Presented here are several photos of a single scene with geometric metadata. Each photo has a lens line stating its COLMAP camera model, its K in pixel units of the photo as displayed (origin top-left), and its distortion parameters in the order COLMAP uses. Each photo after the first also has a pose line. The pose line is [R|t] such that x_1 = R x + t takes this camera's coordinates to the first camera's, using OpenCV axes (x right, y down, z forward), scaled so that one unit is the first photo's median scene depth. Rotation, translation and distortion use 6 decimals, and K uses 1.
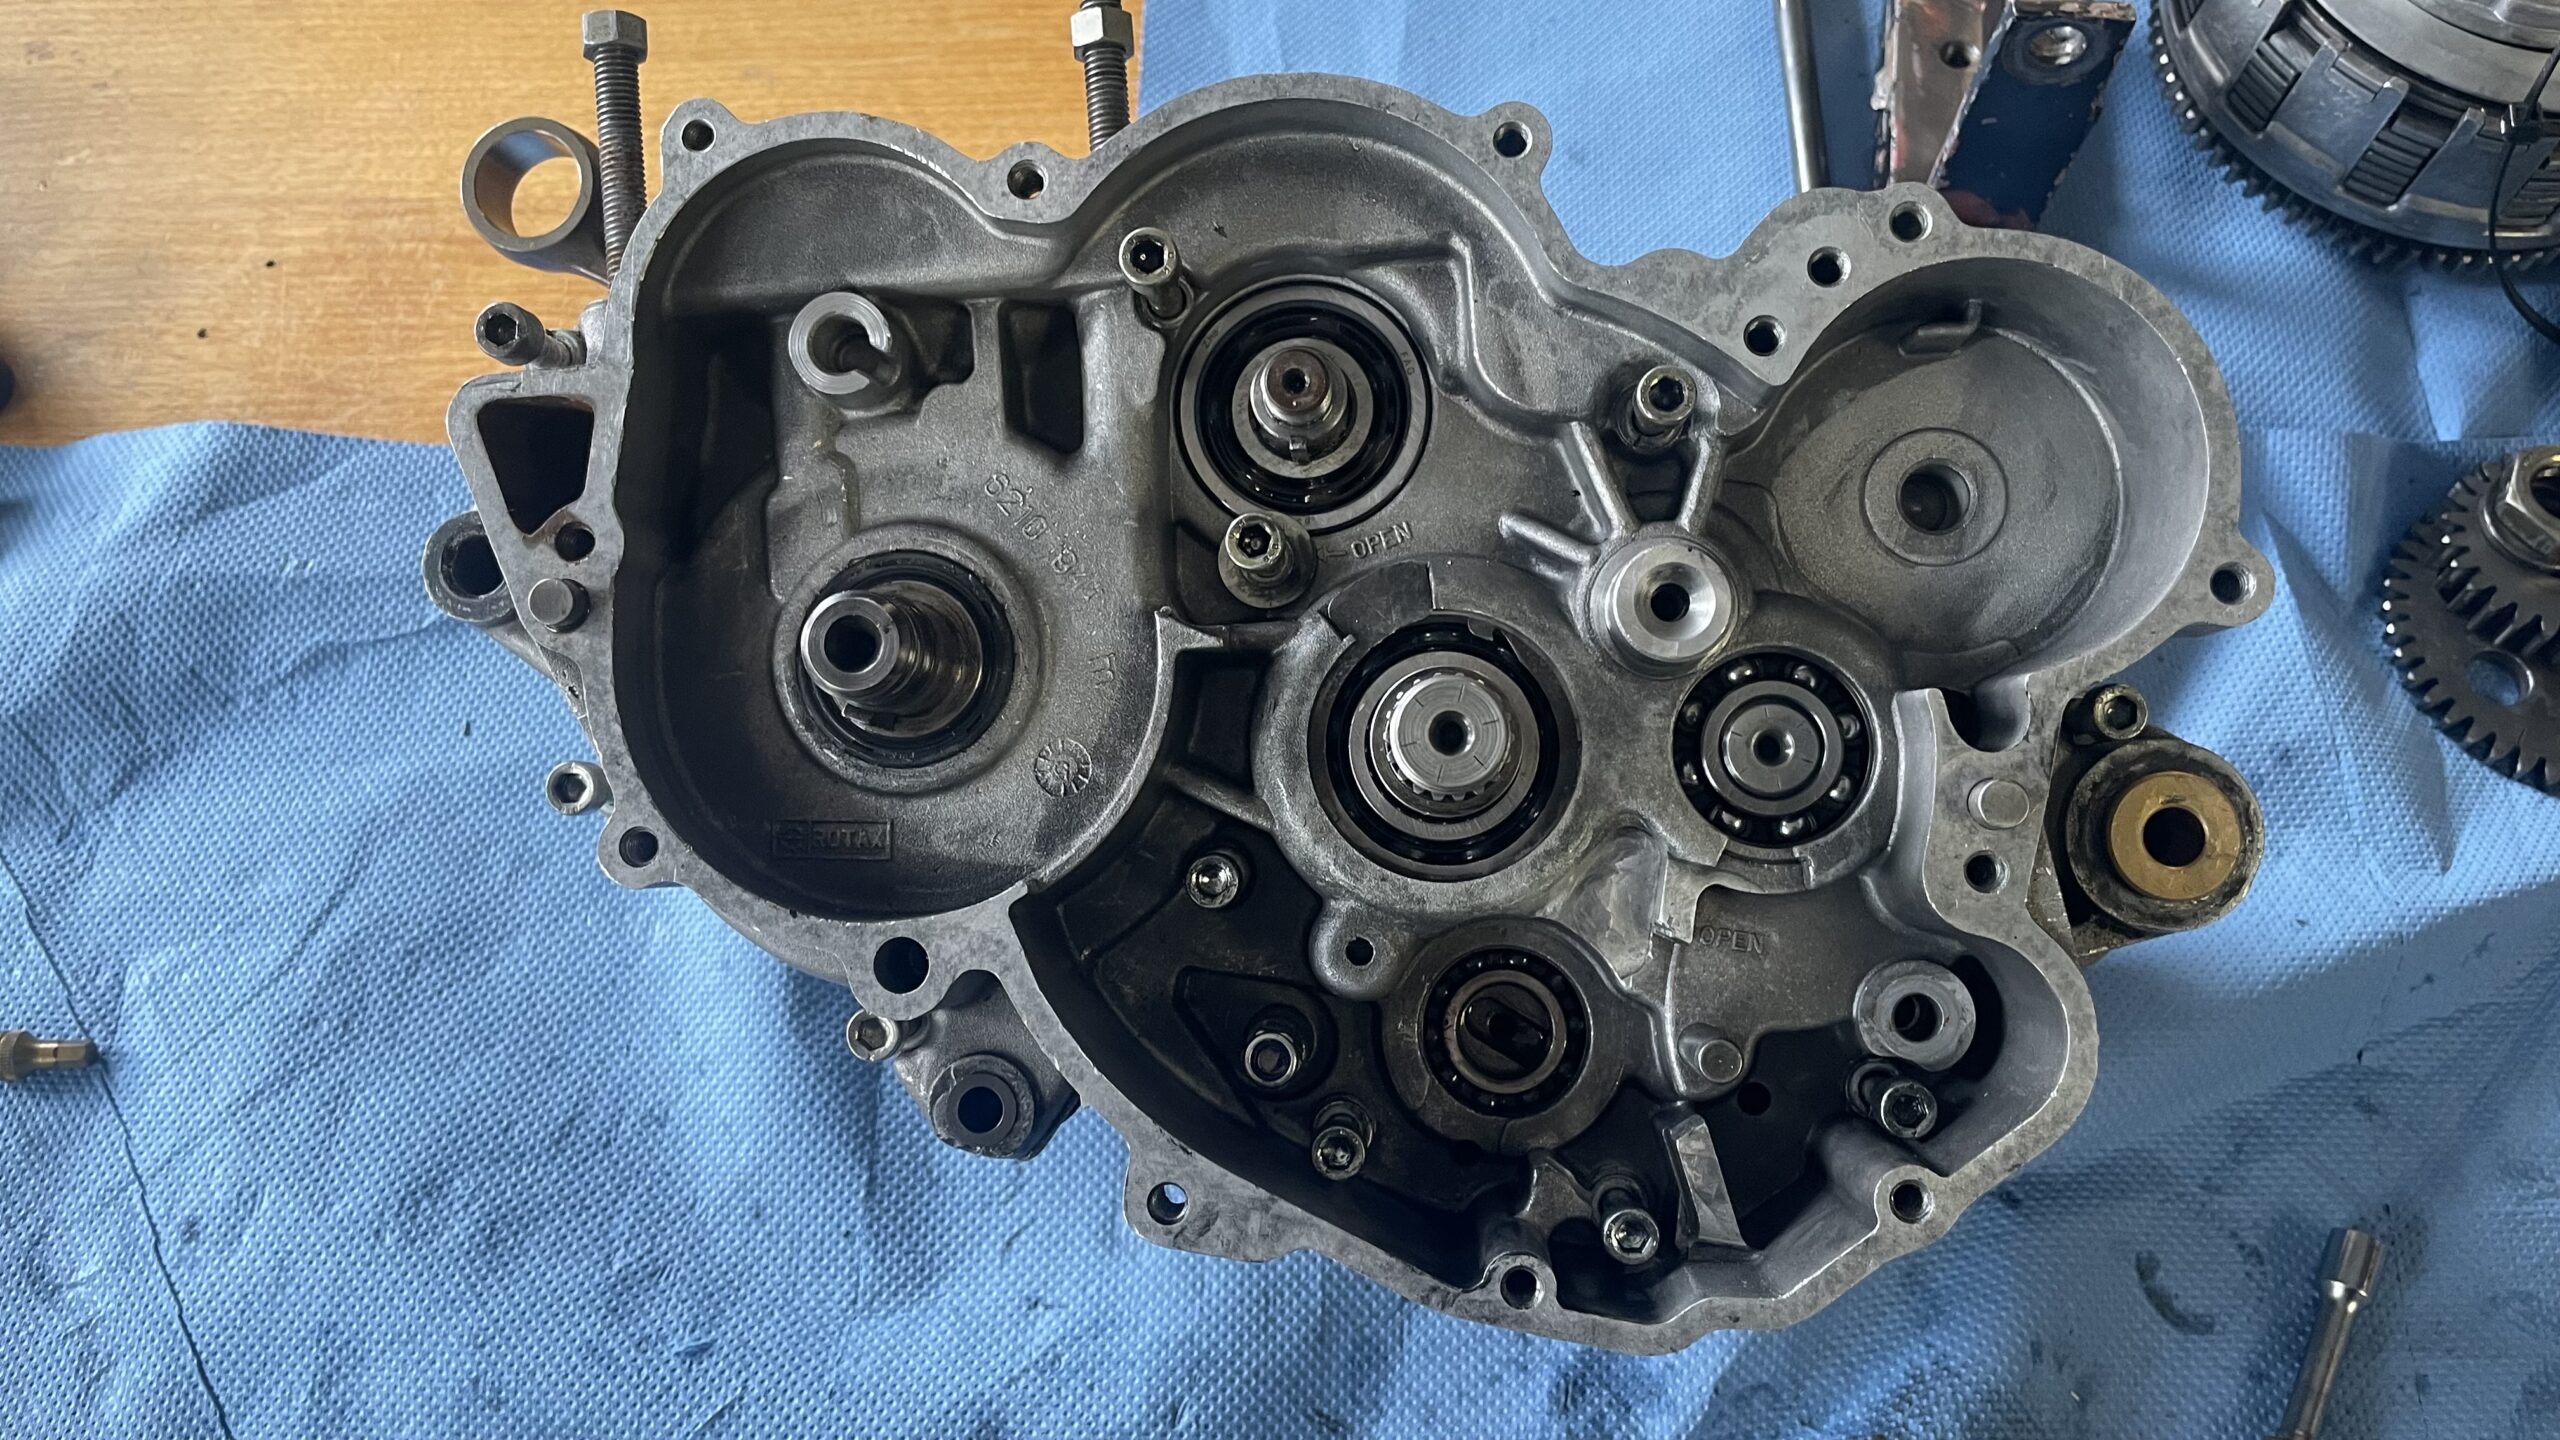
lens RADIAL K [[1982.7, 0, 1267.6], [0, 1982.7, 679.2], [0, 0, 1]] dist [0.084048, -0.137806]
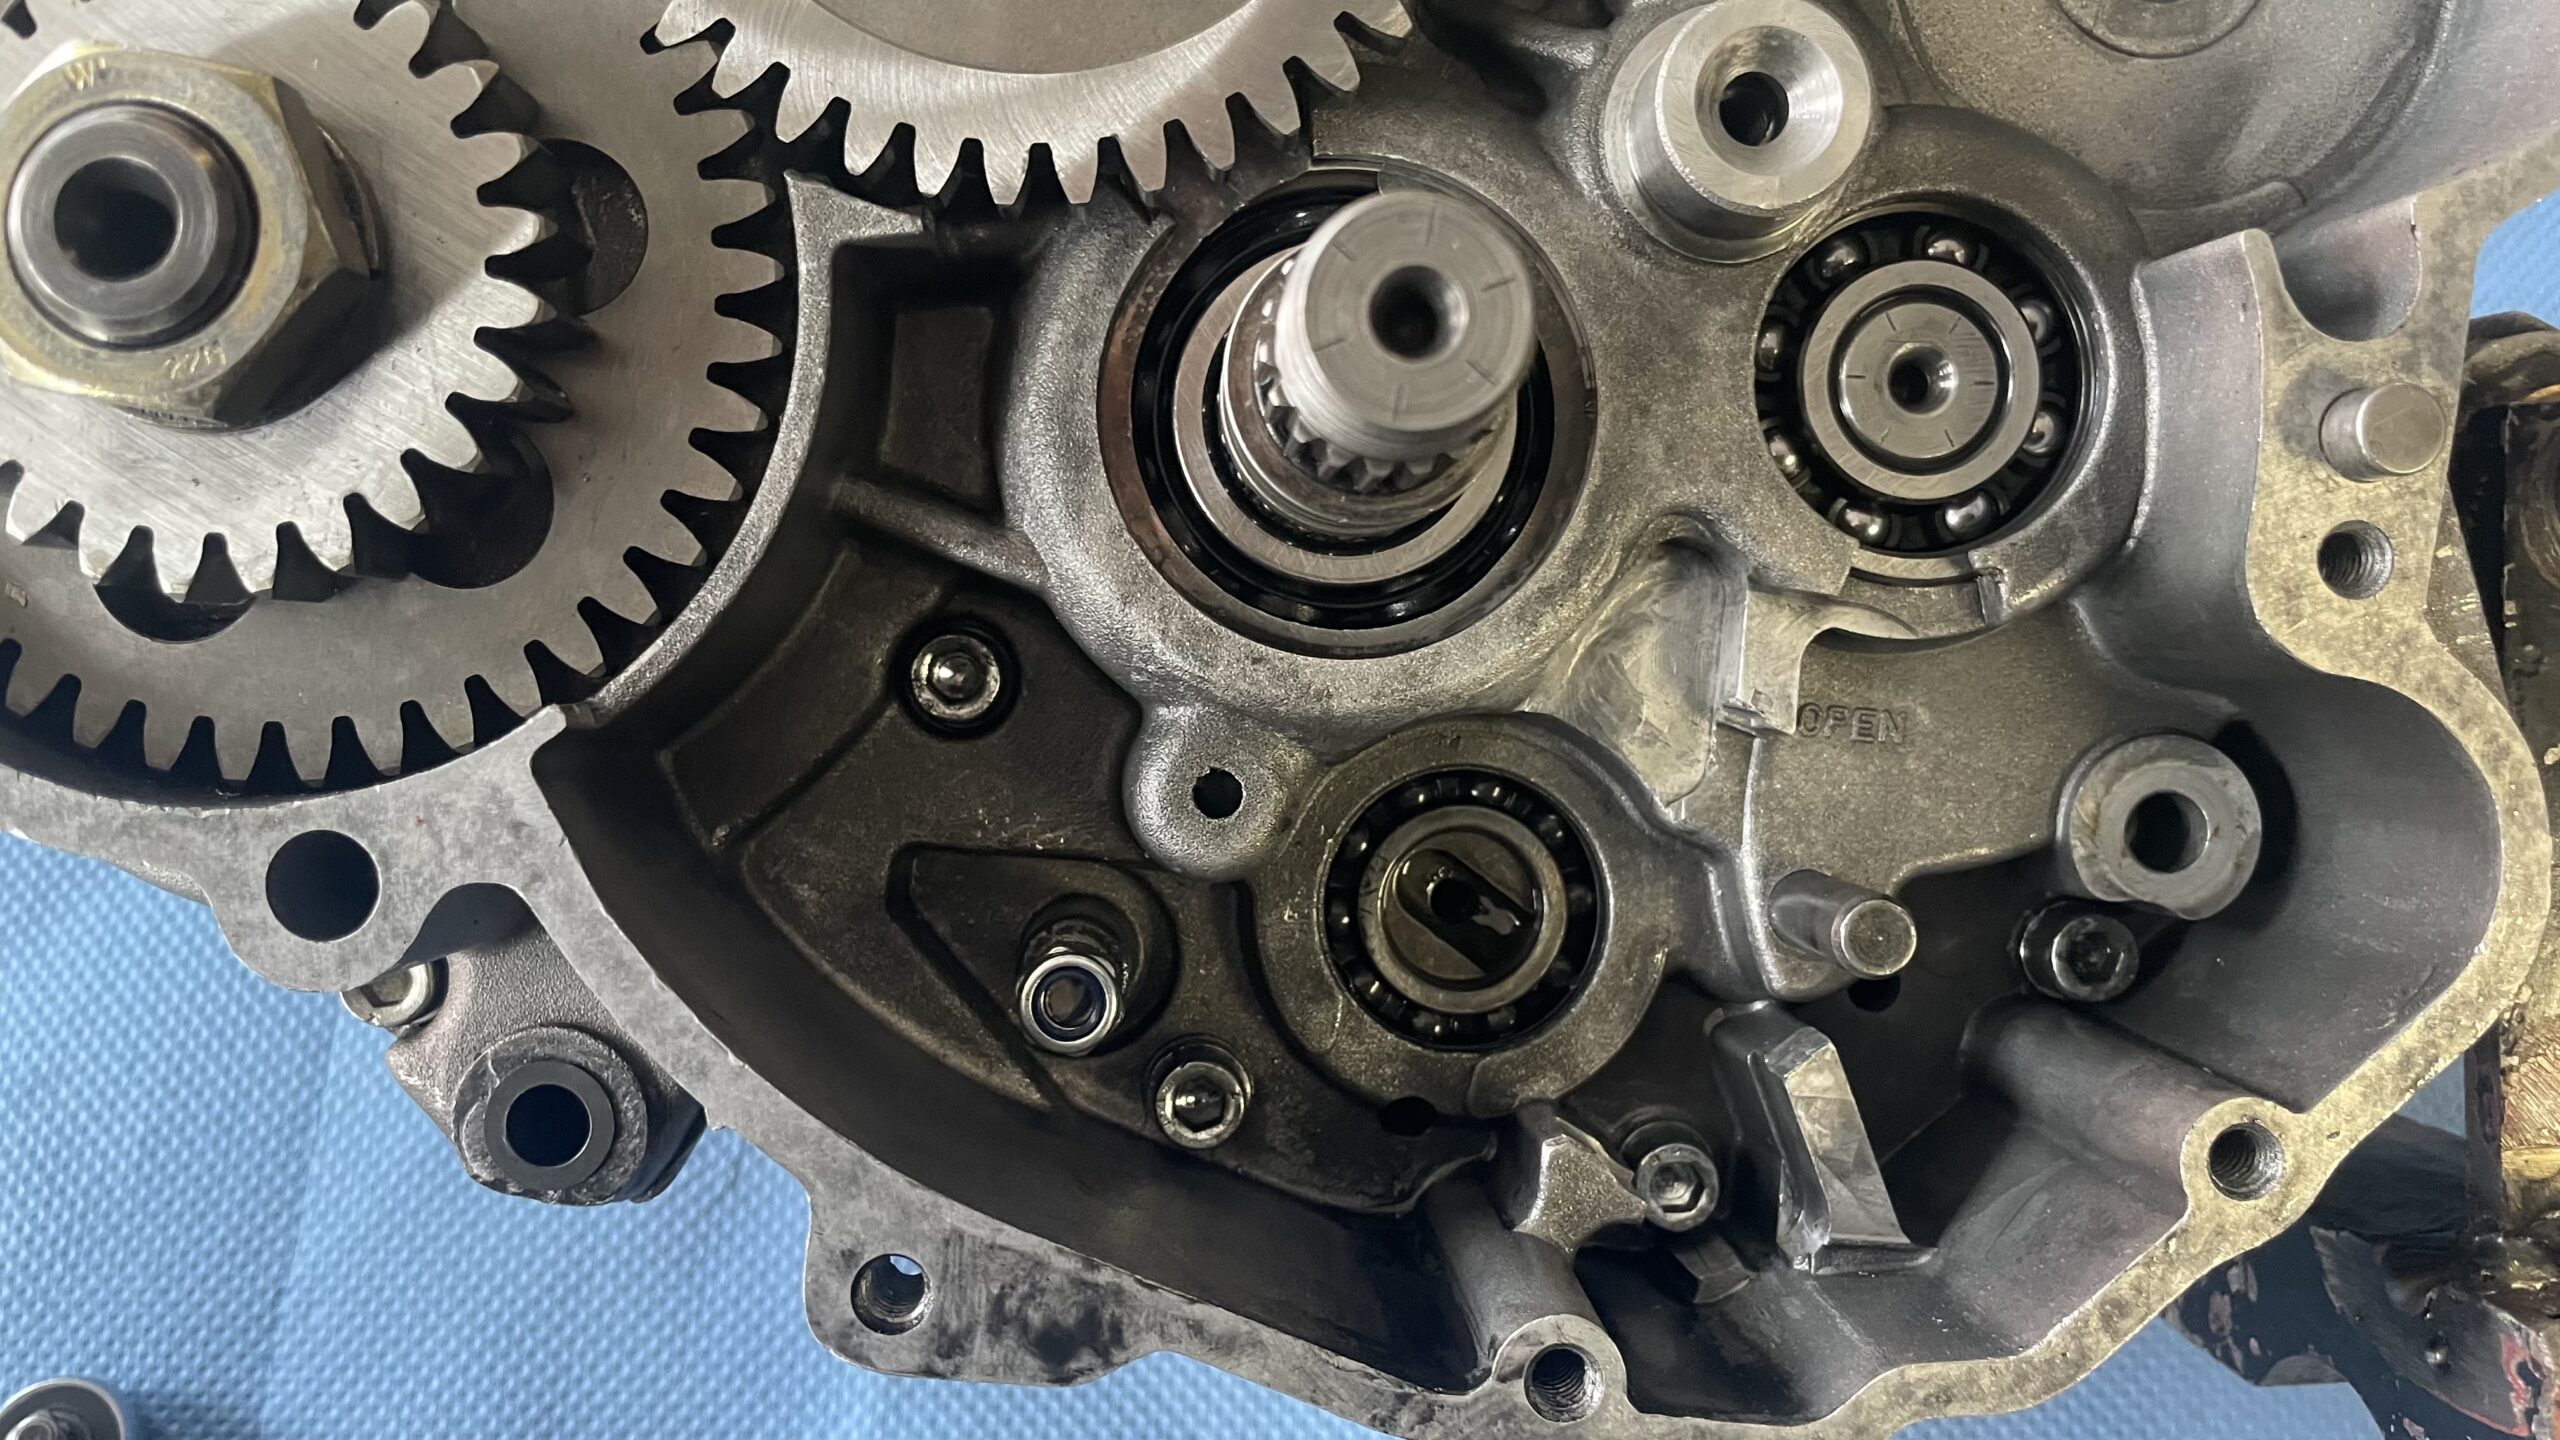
lens RADIAL K [[2000.0, 0, 1262.4], [0, 2000.0, 698.6], [0, 0, 1]] dist [0.071398, -0.136599]
pose [[0.991331, -0.068475, 0.112132, -0.001801], [0.058710, 0.994372, 0.088189, 0.062562], [-0.117539, -0.080841, 0.989772, 0.449178]]
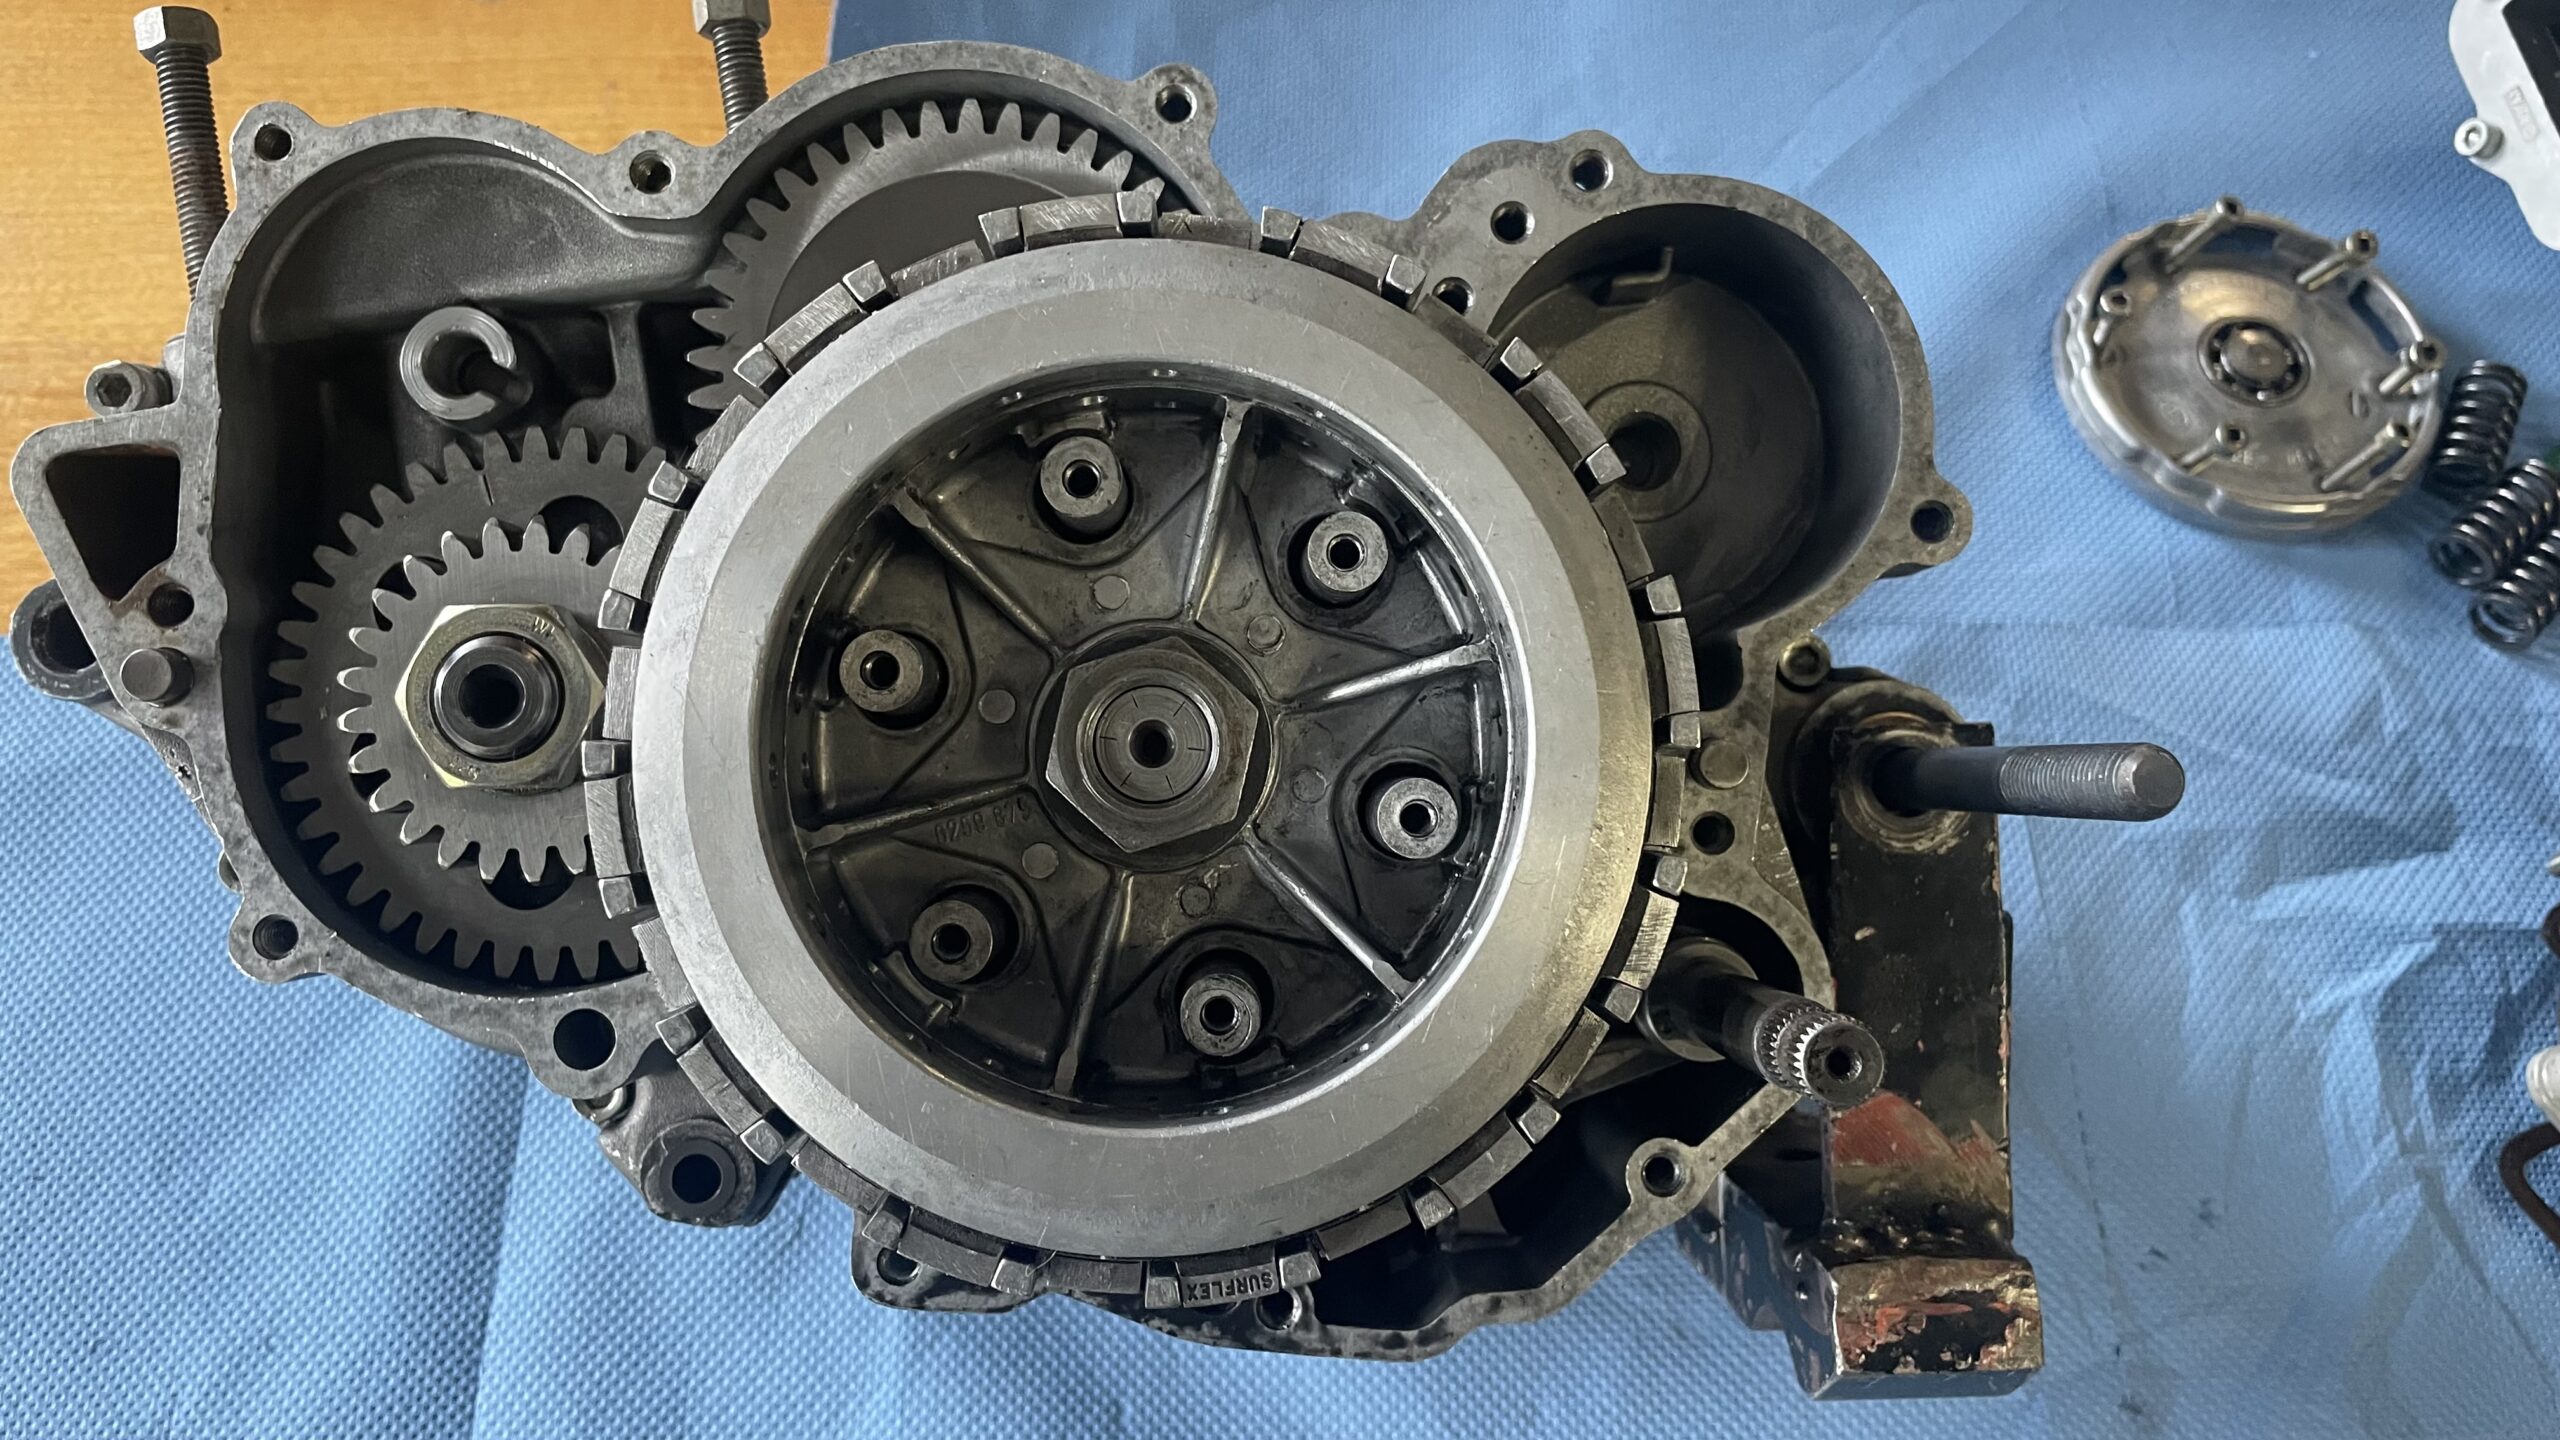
lens RADIAL K [[1987.7, 0, 1275.3], [0, 1987.7, 696.3], [0, 0, 1]] dist [0.079836, -0.132252]
pose [[0.990861, -0.081810, 0.107248, 0.043395], [0.078753, 0.996366, 0.032437, -0.018005], [-0.109512, -0.023695, 0.993703, 0.047966]]
